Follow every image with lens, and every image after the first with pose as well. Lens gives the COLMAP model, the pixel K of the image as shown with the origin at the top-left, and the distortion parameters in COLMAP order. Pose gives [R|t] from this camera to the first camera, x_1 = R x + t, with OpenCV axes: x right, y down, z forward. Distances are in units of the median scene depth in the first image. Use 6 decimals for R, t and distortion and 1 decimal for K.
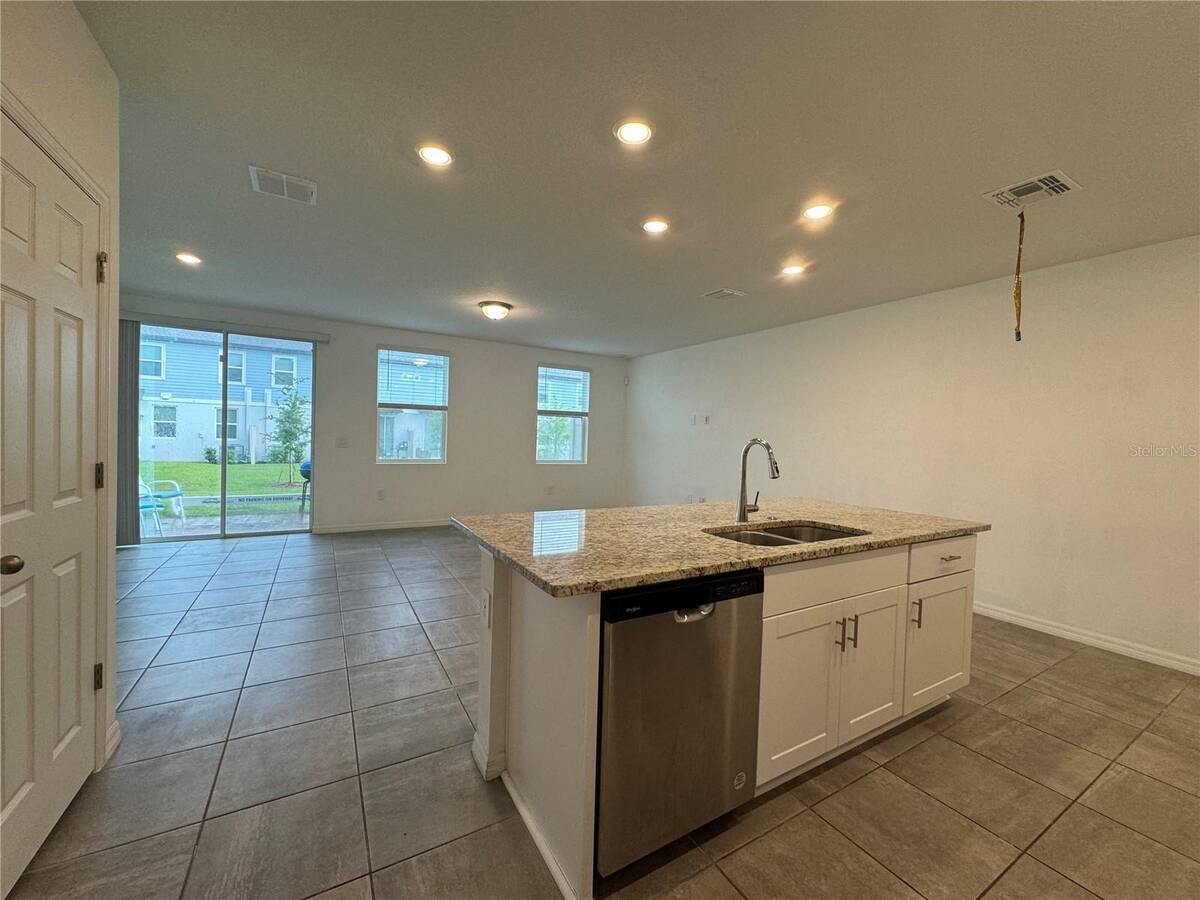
lens RADIAL K [[468.2, 0, 600.0], [0, 468.2, 450.0], [0, 0, 1]] dist [0.000345, -0.000009]
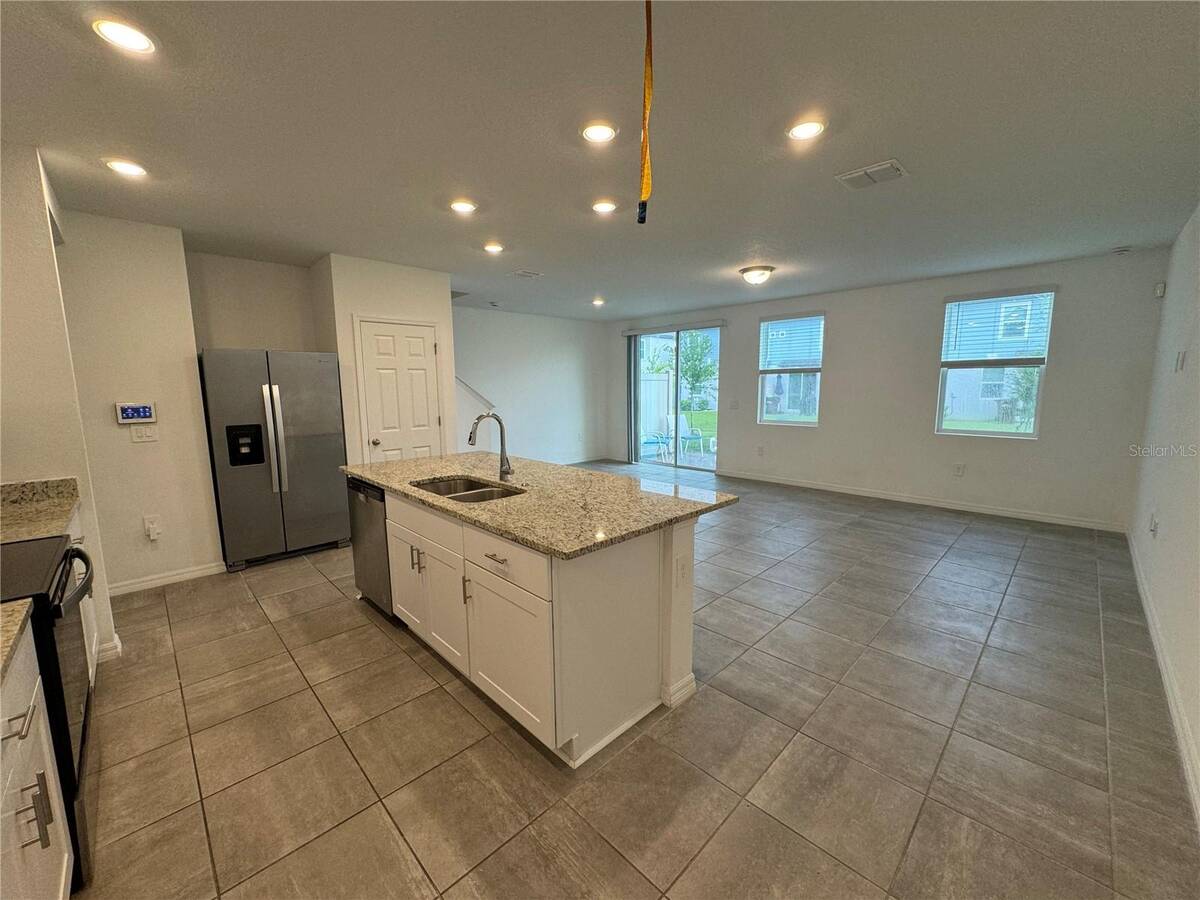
lens RADIAL K [[479.2, 0, 601.5], [0, 479.2, 453.8], [0, 0, 1]] dist [-0.000862, -0.000289]
pose [[0.253549, 0.109579, -0.961096, 0.720045], [-0.019616, 0.993941, 0.108149, -0.020081], [0.967124, -0.008569, 0.254162, 0.434165]]
